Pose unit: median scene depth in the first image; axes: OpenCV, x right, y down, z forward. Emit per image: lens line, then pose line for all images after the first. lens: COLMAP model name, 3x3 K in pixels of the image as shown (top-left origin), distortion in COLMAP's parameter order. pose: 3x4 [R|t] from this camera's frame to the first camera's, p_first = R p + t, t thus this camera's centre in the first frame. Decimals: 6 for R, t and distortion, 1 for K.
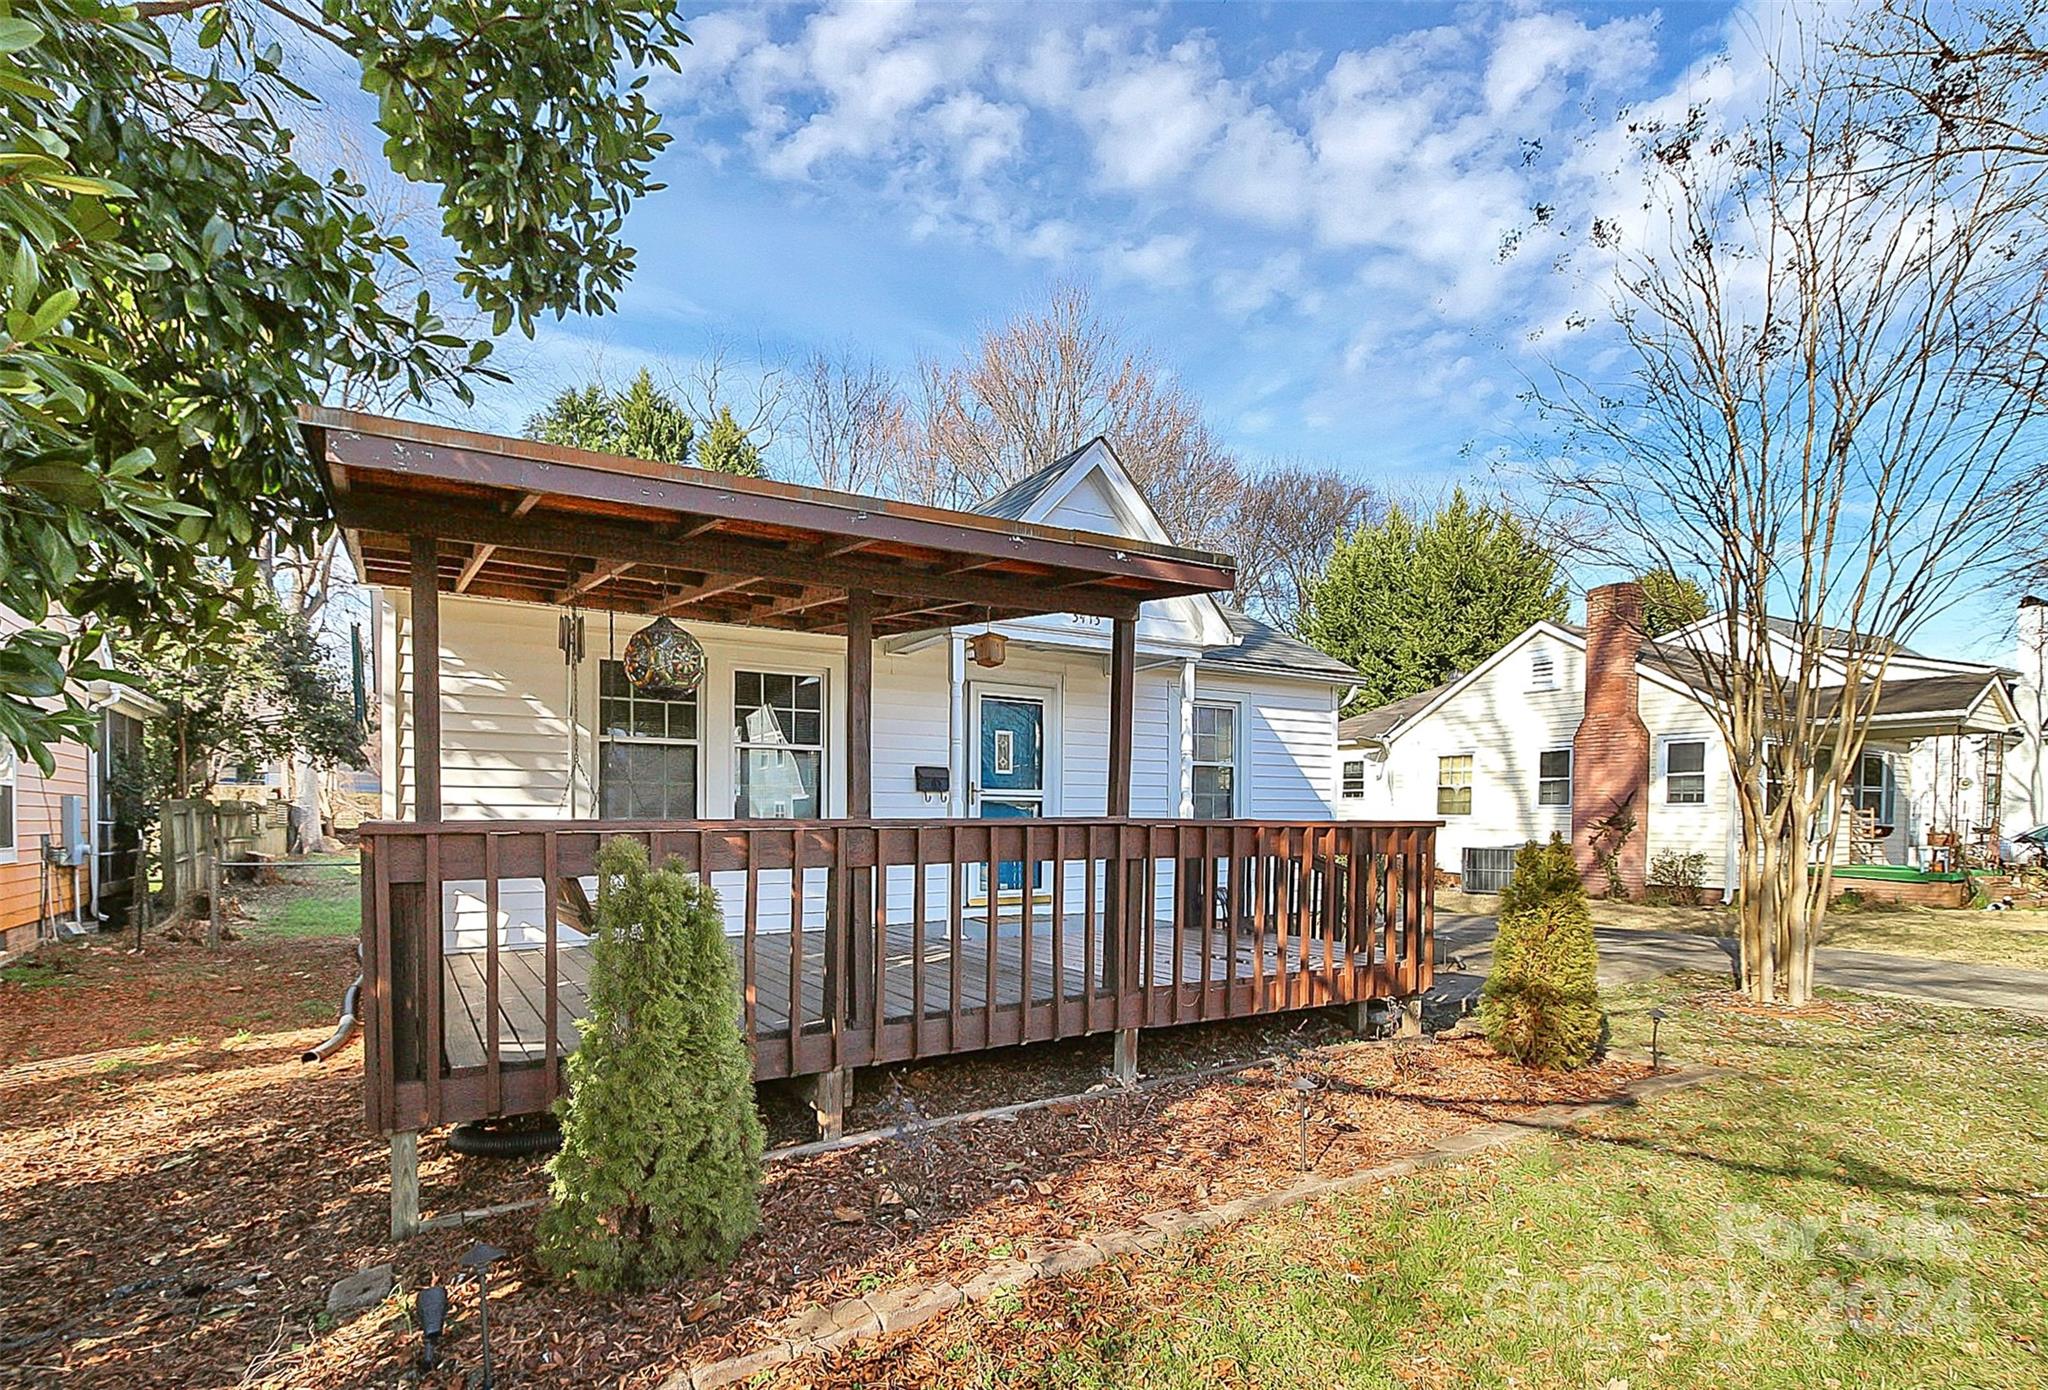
lens RADIAL K [[1006.1, 0, 1097.5], [0, 1006.1, 668.3], [0, 0, 1]] dist [0.000422, -0.000624]
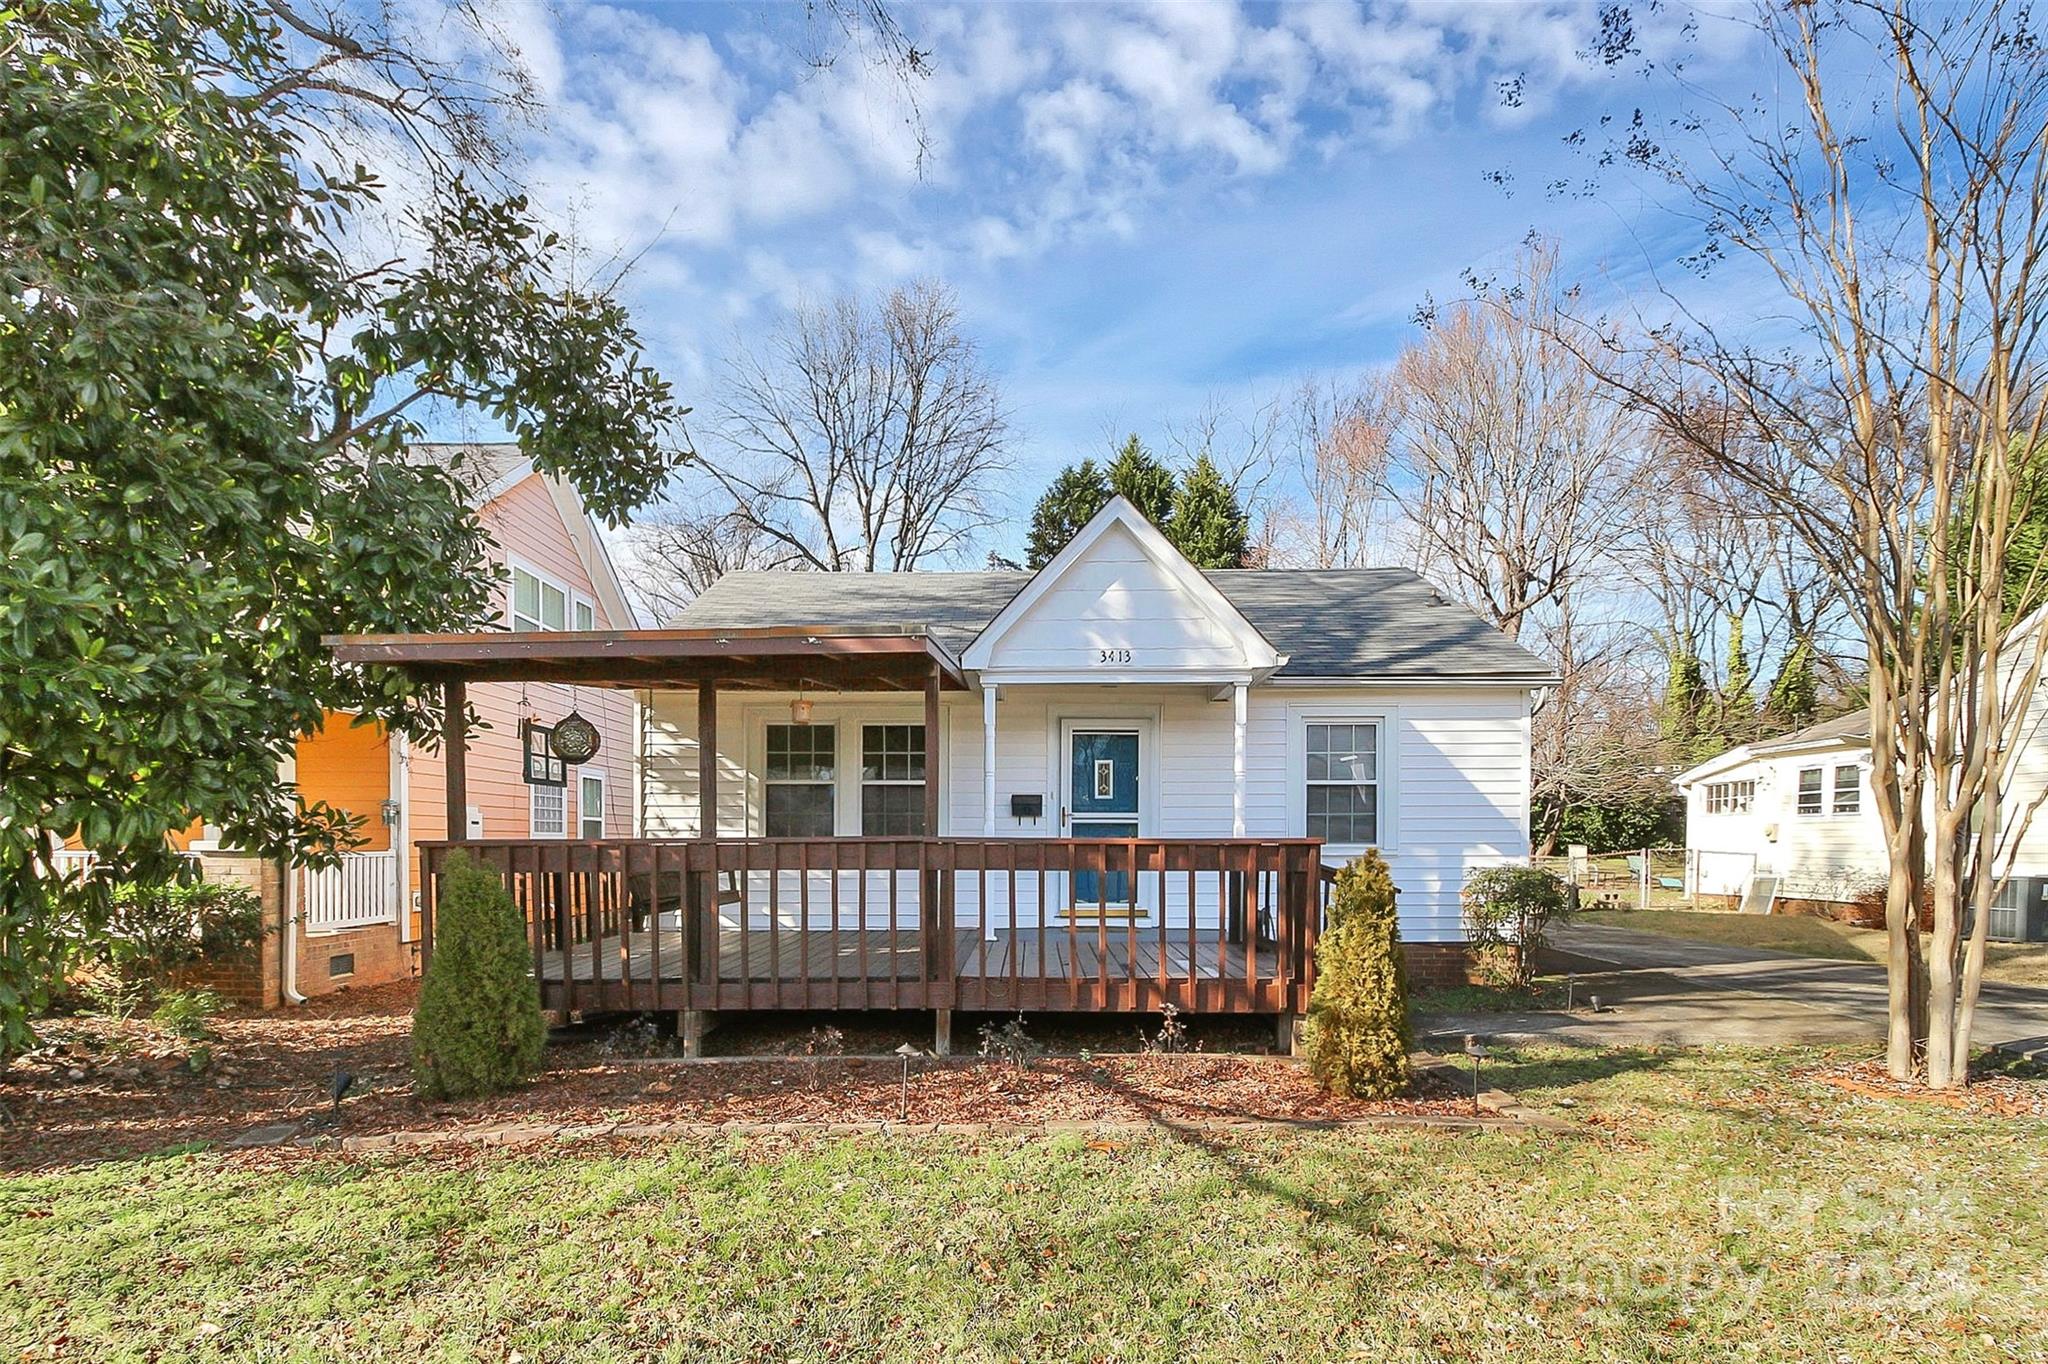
lens RADIAL K [[1005.0, 0, 1029.5], [0, 1005.0, 635.4], [0, 0, 1]] dist [-0.004428, -0.000713]
pose [[0.841922, -0.109208, -0.528432, 0.476586], [0.080501, 0.993767, -0.077119, 0.003609], [0.533560, 0.022389, 0.845466, 0.004402]]
